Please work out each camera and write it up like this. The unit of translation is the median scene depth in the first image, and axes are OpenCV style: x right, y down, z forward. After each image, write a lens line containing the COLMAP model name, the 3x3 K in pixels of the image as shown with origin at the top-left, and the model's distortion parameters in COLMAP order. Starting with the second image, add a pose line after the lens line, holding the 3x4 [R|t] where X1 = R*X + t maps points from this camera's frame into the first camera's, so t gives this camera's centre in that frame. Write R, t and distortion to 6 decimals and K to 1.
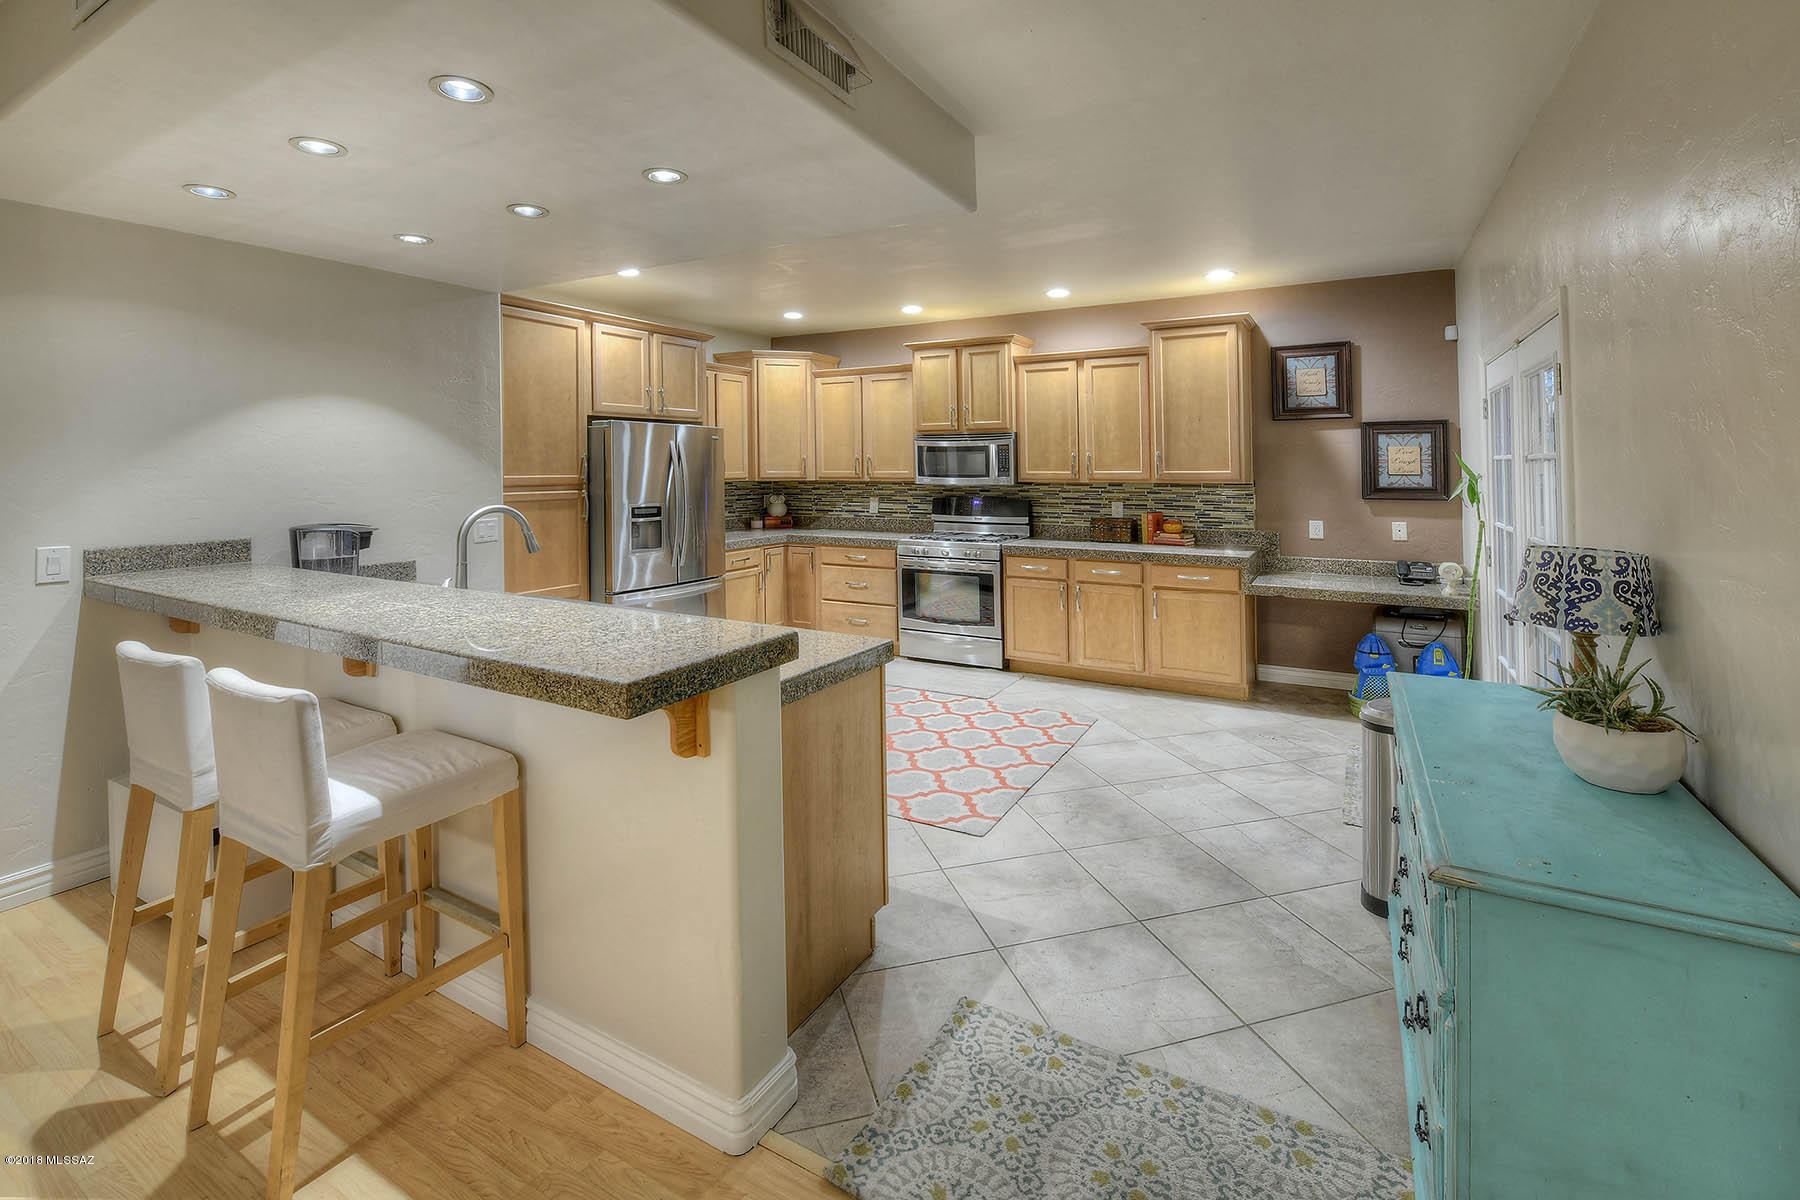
lens RADIAL K [[766.3, 0, 879.3], [0, 766.3, 473.6], [0, 0, 1]] dist [-0.014726, -0.001738]
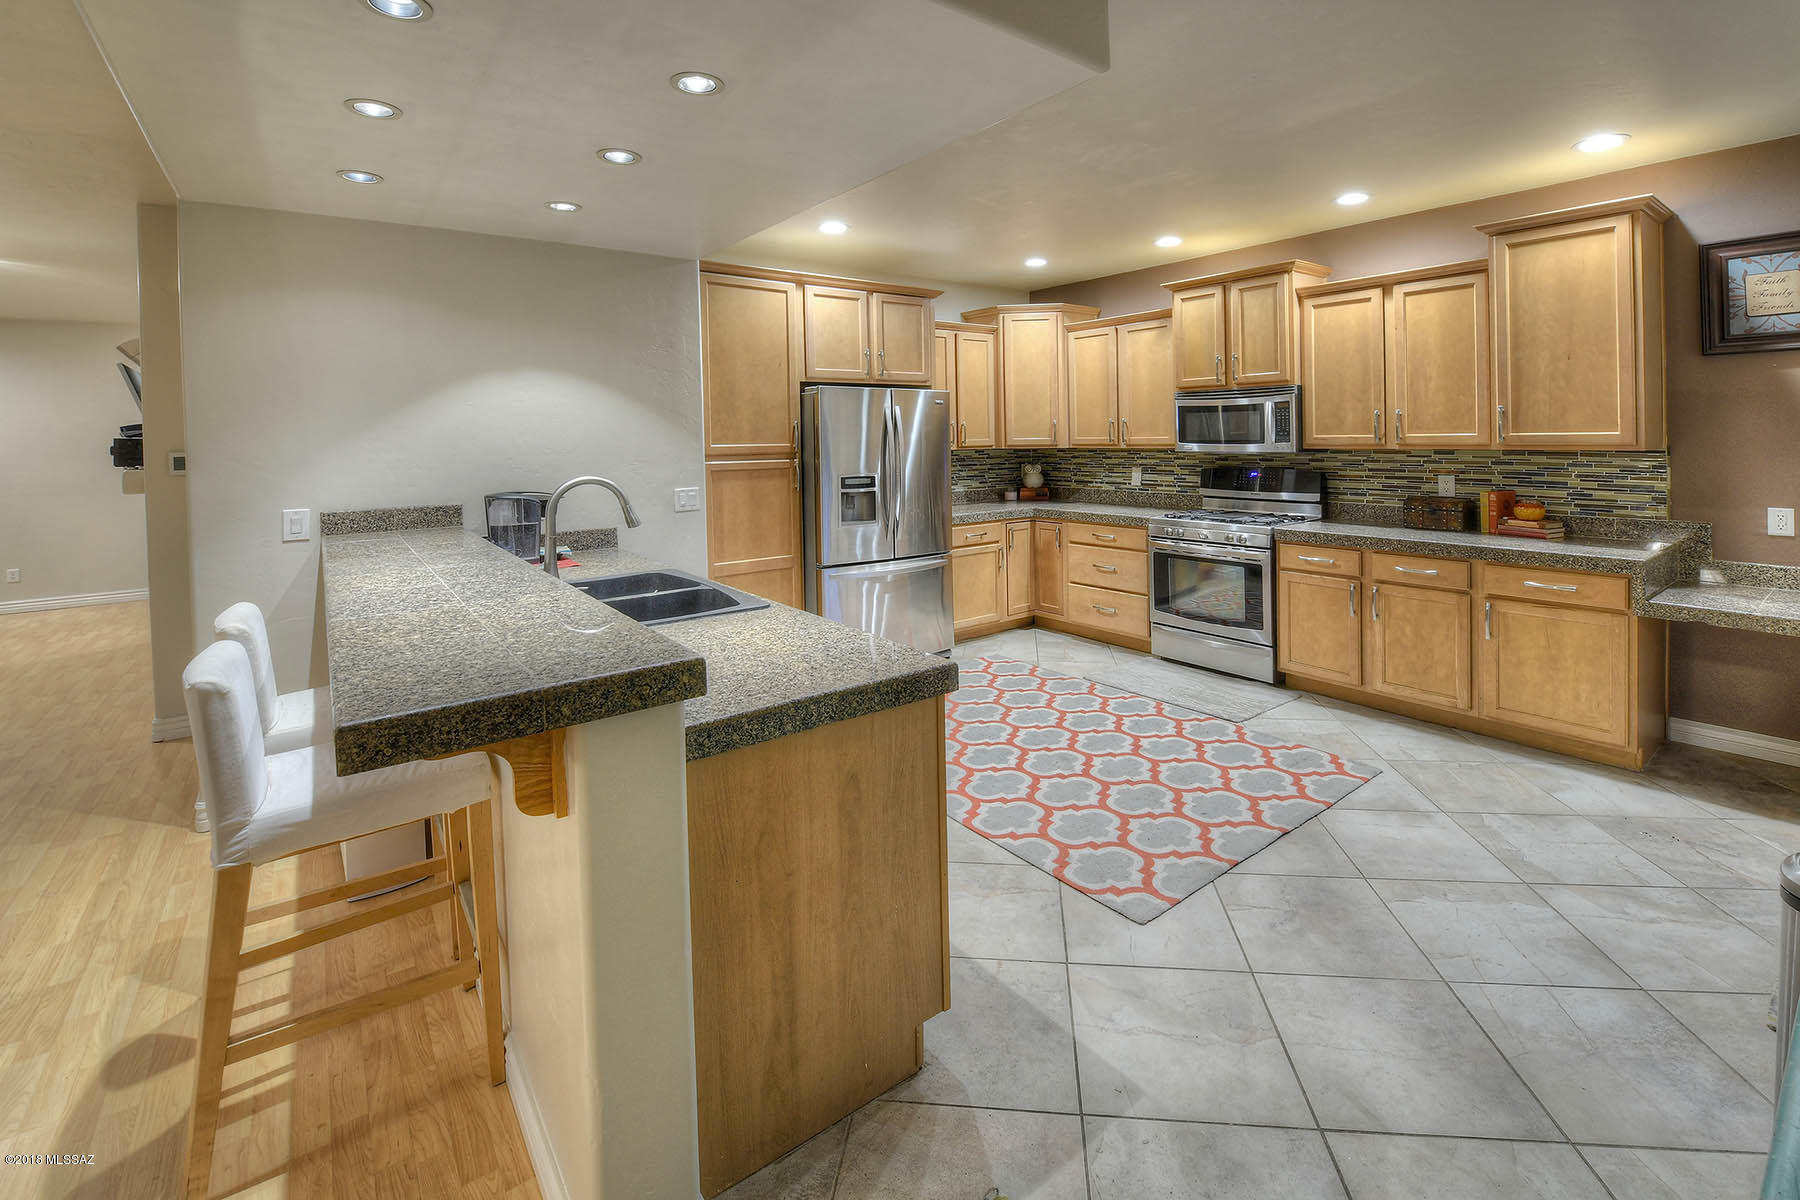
lens RADIAL K [[766.3, 0, 957.3], [0, 766.3, 461.6], [0, 0, 1]] dist [-0.014726, -0.001738]
pose [[0.935580, 0.002628, -0.353106, 0.147068], [0.007050, 0.999634, 0.026120, 0.001058], [0.353045, -0.026927, 0.935219, 0.162936]]
